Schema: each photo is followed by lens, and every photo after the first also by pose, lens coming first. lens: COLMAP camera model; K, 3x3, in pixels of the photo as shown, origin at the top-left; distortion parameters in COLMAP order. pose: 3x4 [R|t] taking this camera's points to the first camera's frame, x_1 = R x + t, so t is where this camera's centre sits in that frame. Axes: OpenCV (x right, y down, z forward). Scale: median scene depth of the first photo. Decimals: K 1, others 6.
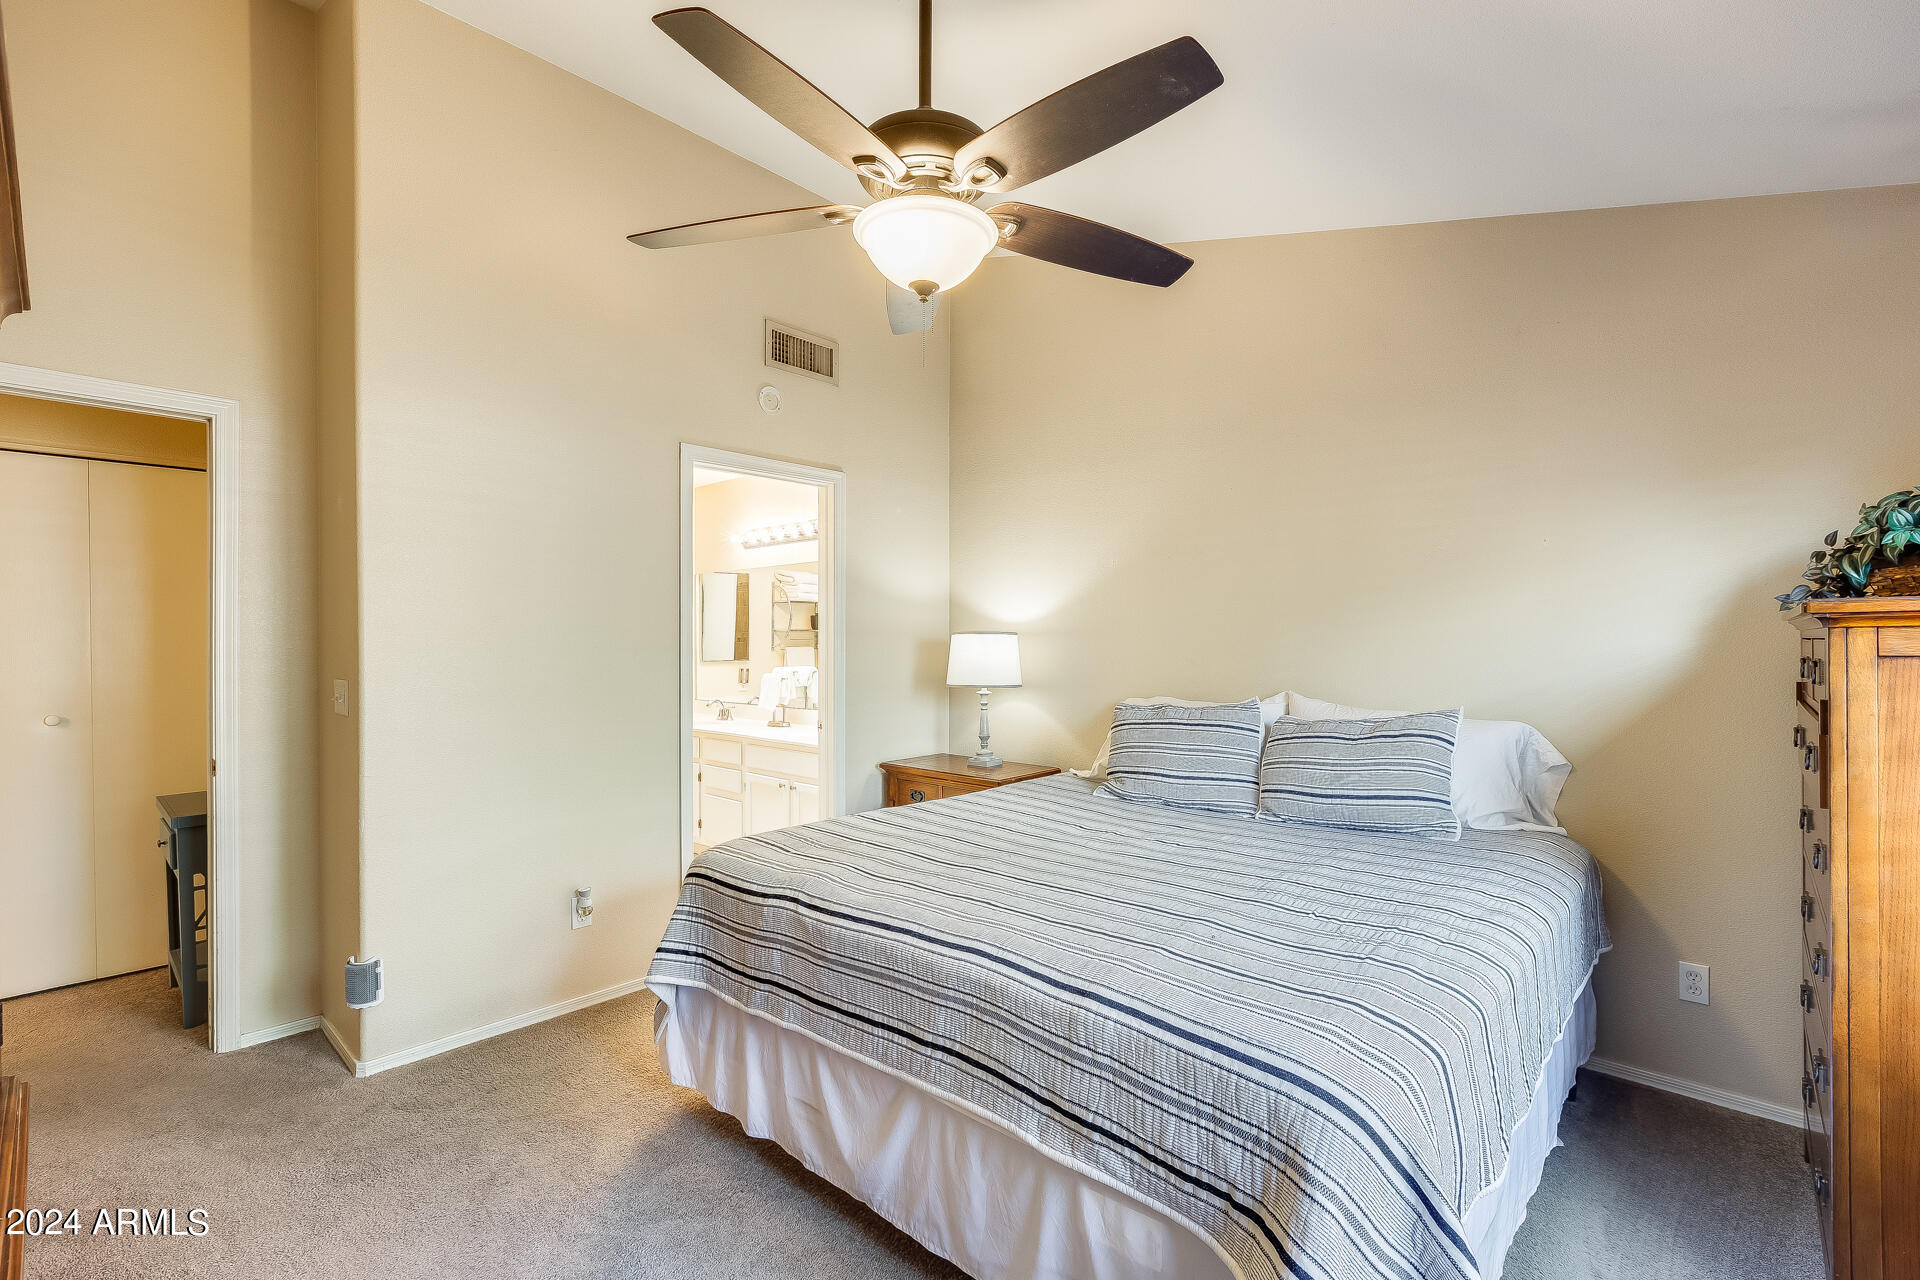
lens RADIAL K [[849.9, 0, 951.5], [0, 849.9, 636.7], [0, 0, 1]] dist [-0.001540, -0.000425]
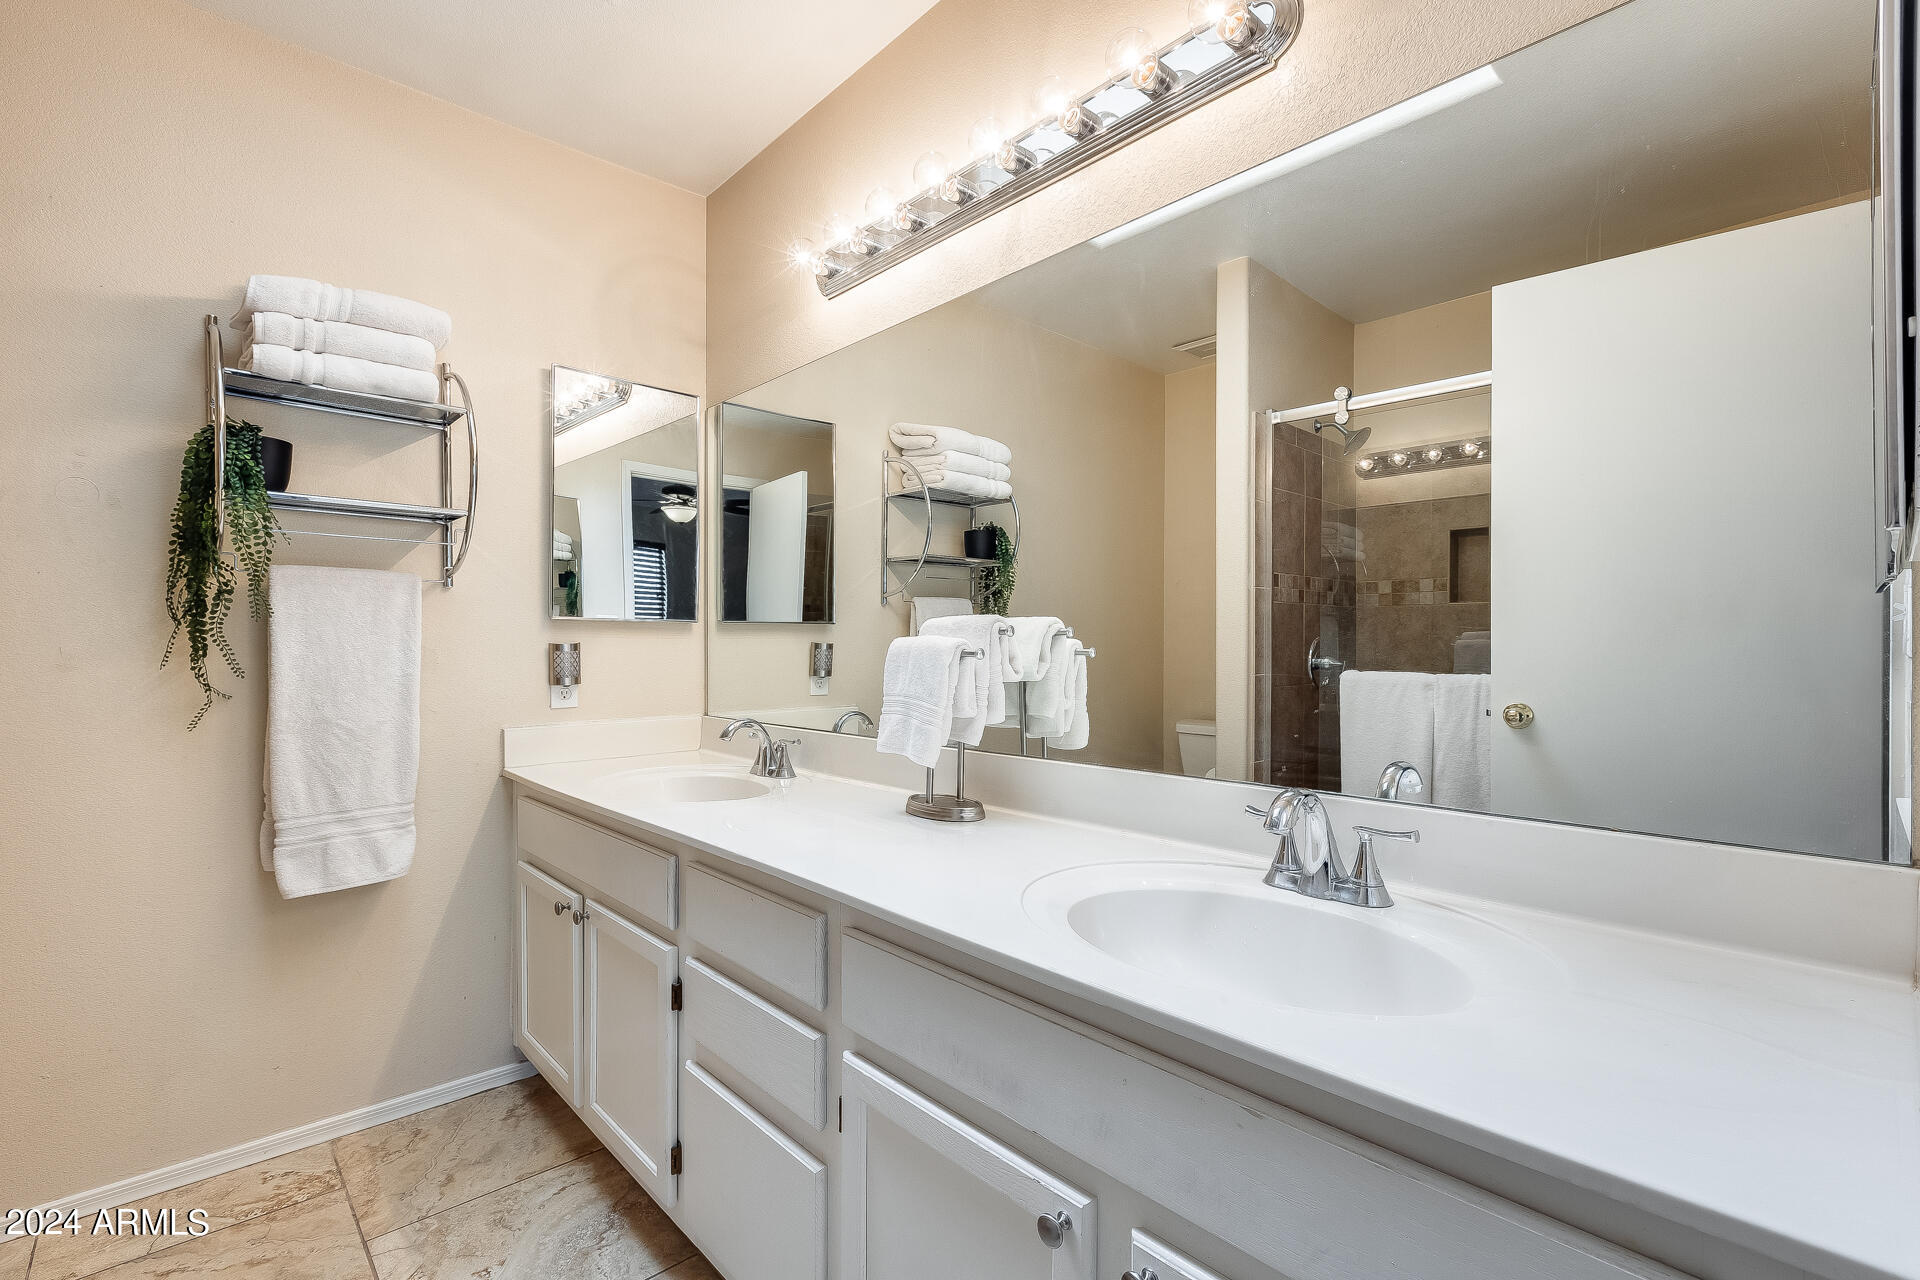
lens RADIAL K [[849.9, 0, 951.5], [0, 849.9, 636.7], [0, 0, 1]] dist [-0.001540, -0.000425]
pose [[0.996834, 0.006201, -0.079268, -0.137971], [-0.005926, 0.999976, 0.003693, 0.032533], [0.079289, -0.003212, 0.996846, 0.545971]]
